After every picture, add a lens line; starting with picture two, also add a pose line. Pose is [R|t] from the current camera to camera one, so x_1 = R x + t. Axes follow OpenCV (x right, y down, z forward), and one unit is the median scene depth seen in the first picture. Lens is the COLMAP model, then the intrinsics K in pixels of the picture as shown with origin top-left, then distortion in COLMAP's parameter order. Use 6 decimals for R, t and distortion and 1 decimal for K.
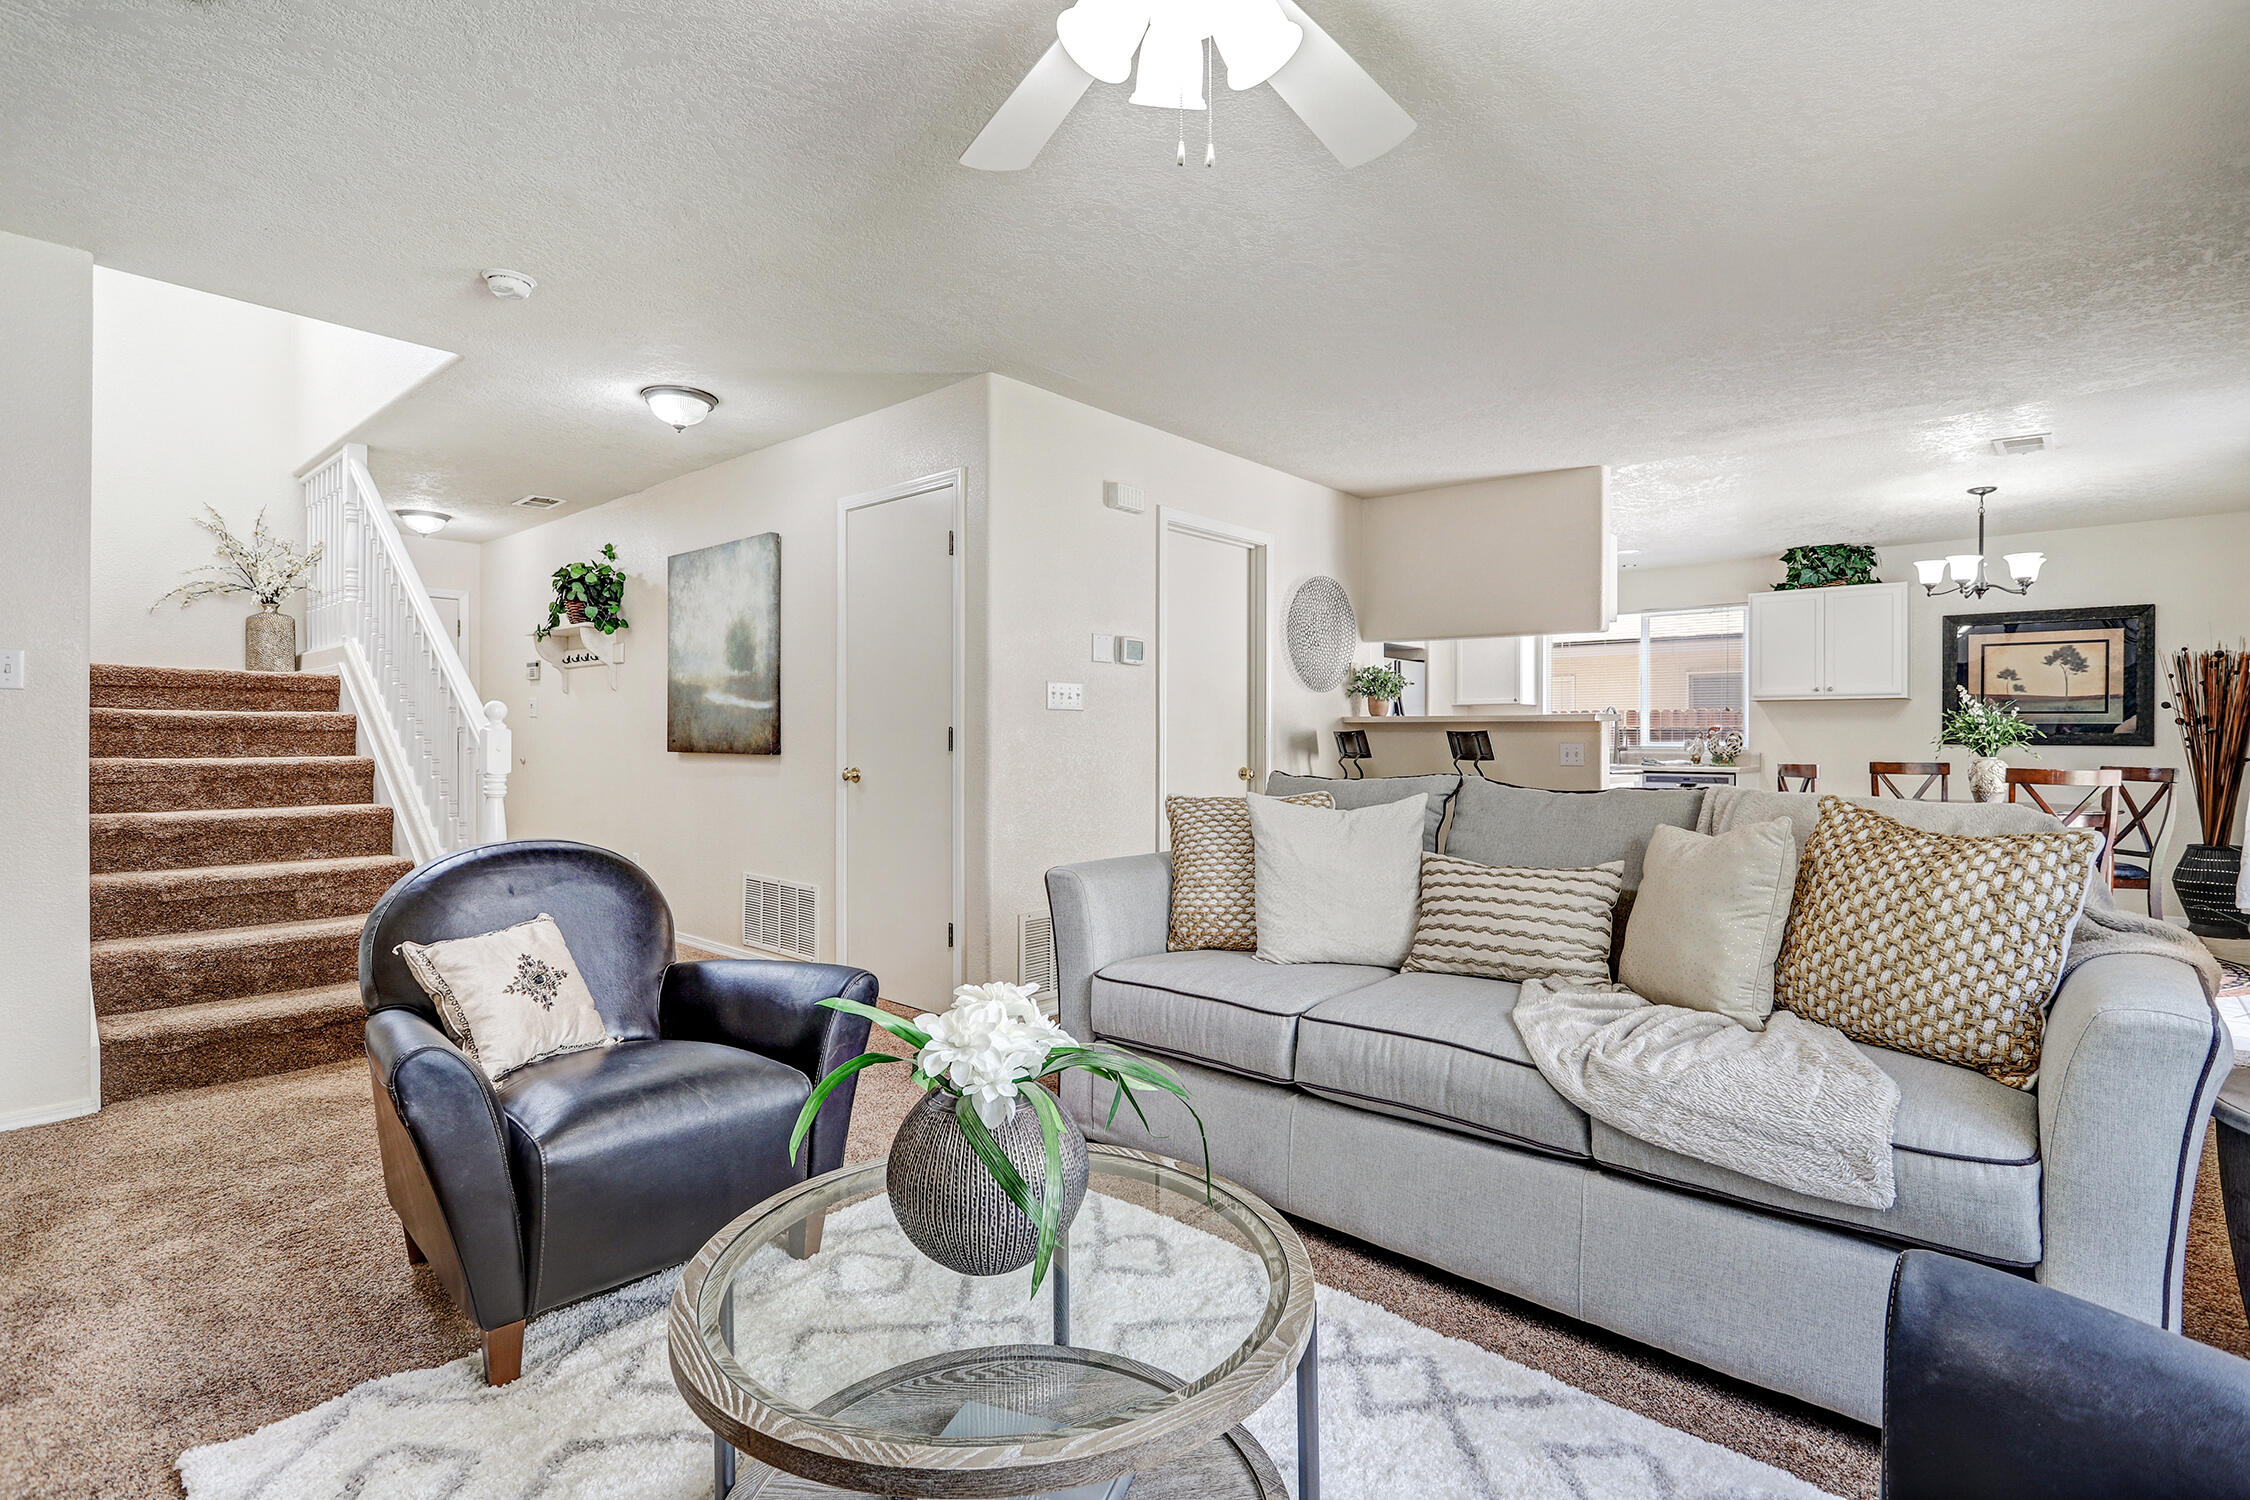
lens RADIAL K [[1063.4, 0, 1127.2], [0, 1063.4, 742.8], [0, 0, 1]] dist [-0.000877, 0.002611]
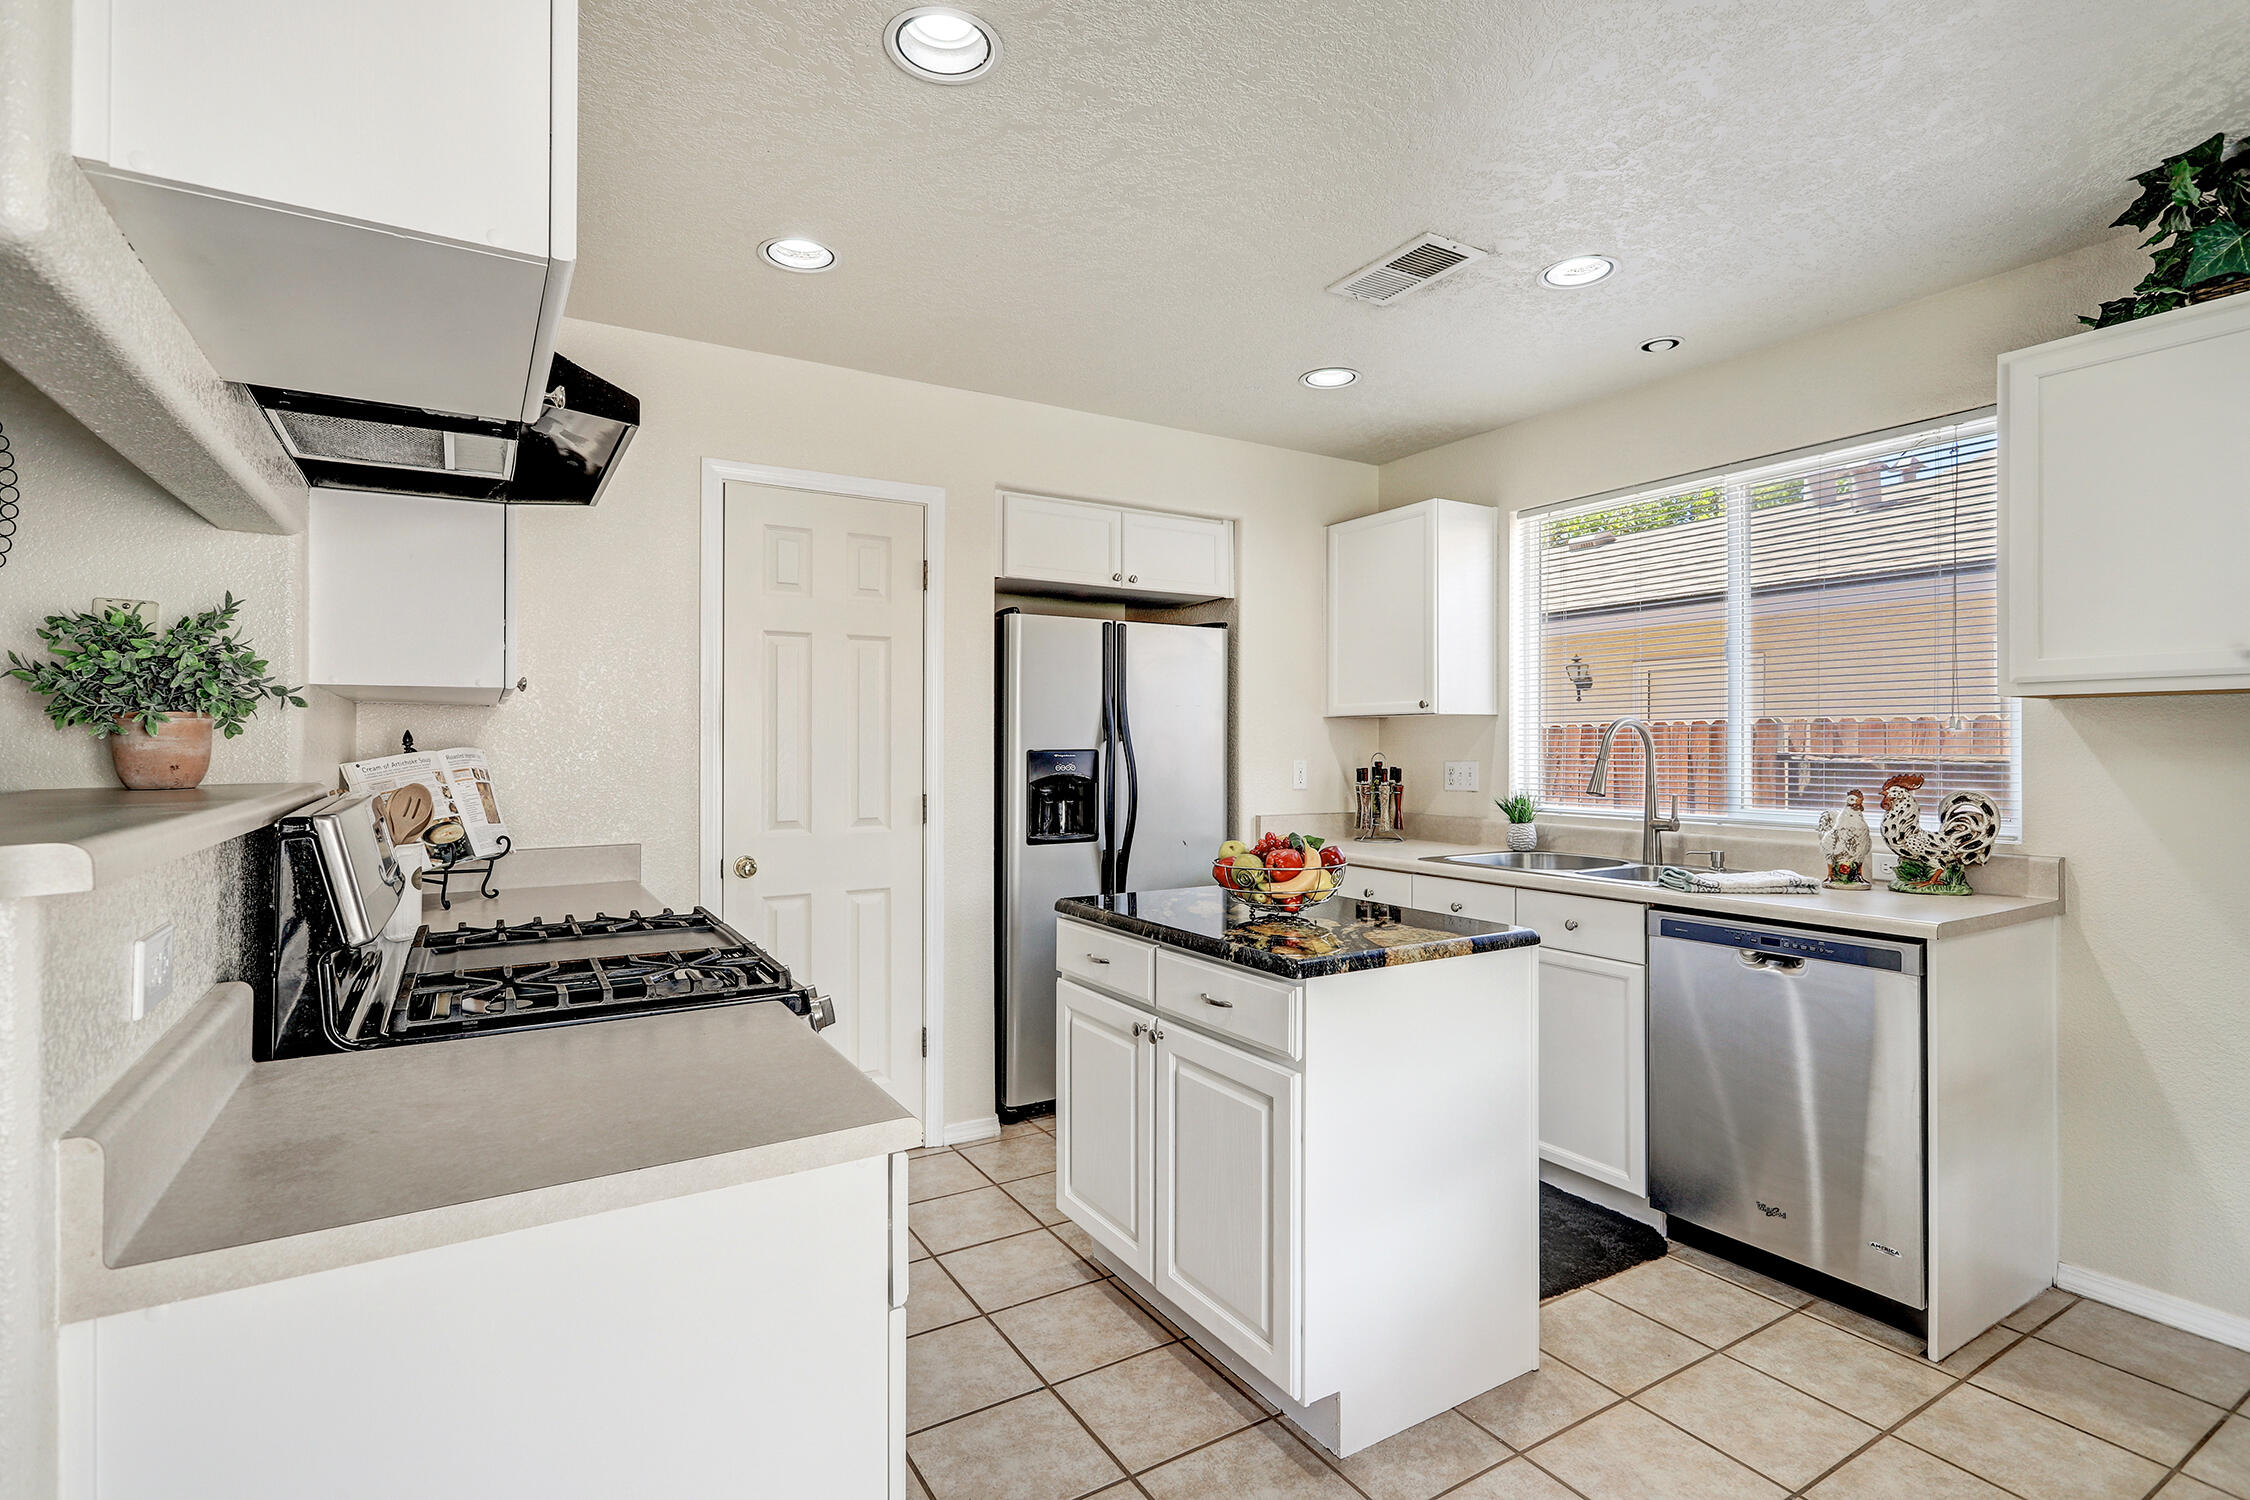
lens RADIAL K [[1063.4, 0, 1138.2], [0, 1063.4, 753.4], [0, 0, 1]] dist [-0.000877, 0.002611]
pose [[0.958019, -0.004709, -0.286667, 0.497398], [0.005692, 0.999980, 0.002598, -0.029515], [0.286650, -0.004120, 0.958027, 0.722957]]
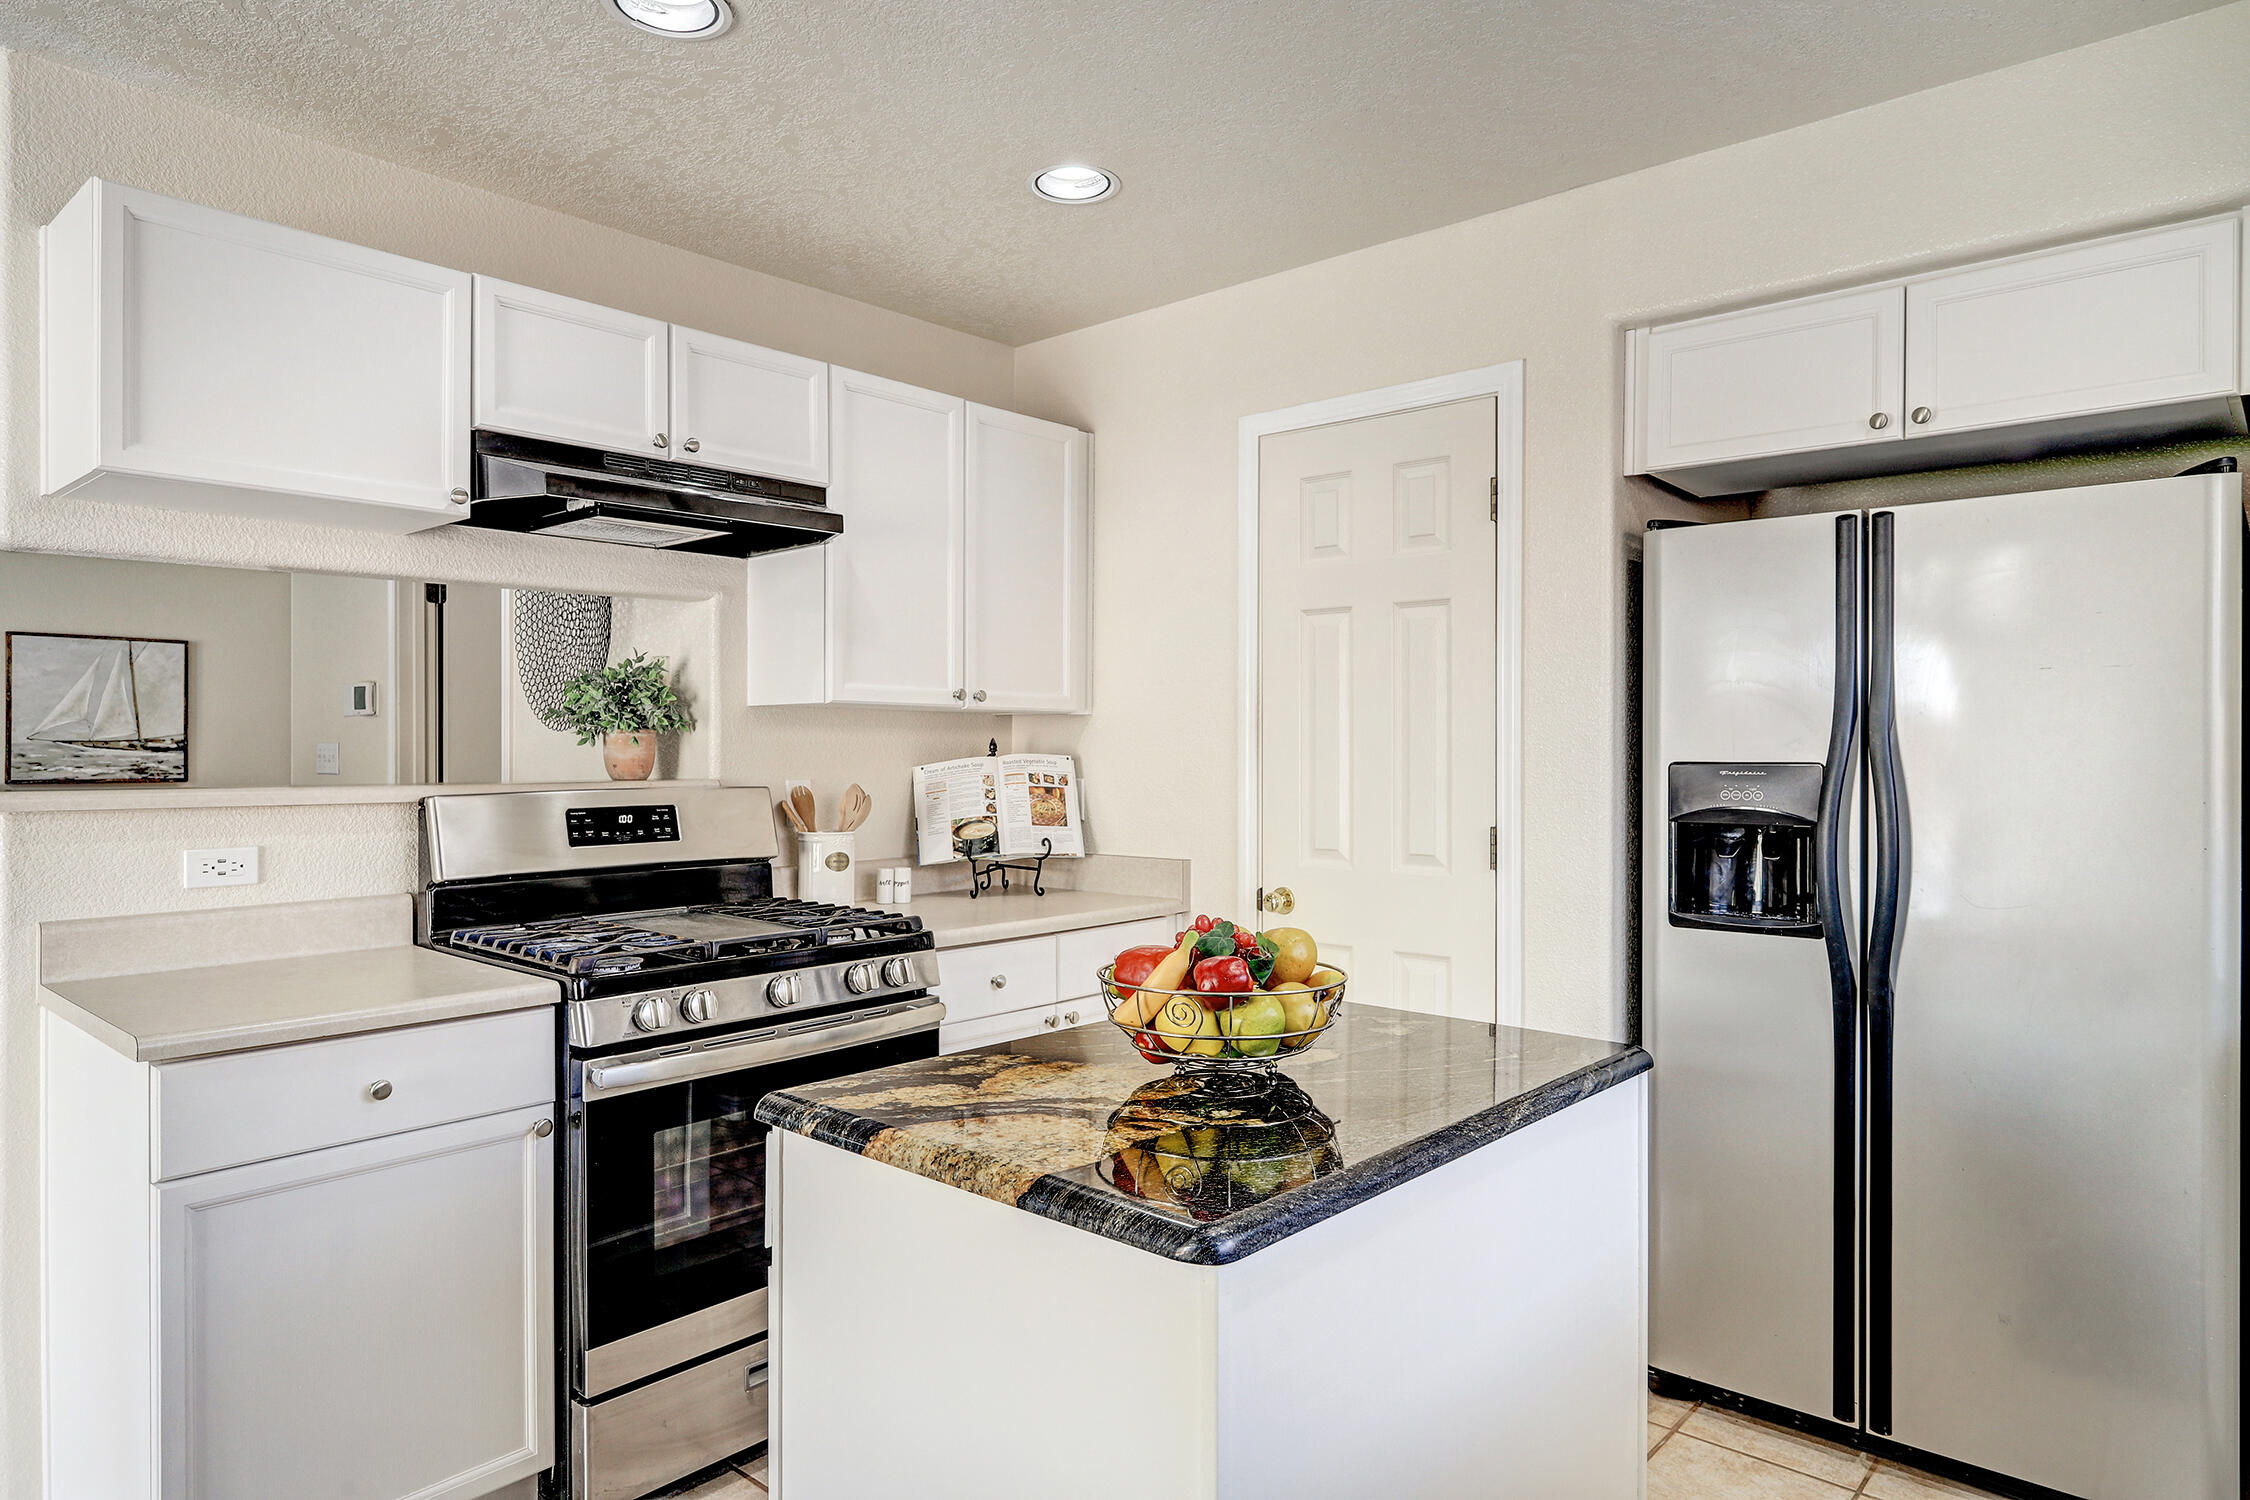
lens RADIAL K [[1366.6, 0, 1130.4], [0, 1366.6, 749.1], [0, 0, 1]] dist [0.007060, 0.001432]
pose [[0.000392, -0.006796, -0.999977, 0.692892], [-0.006867, 0.999953, -0.006799, -0.030314], [0.999976, 0.006869, 0.000345, 1.067714]]
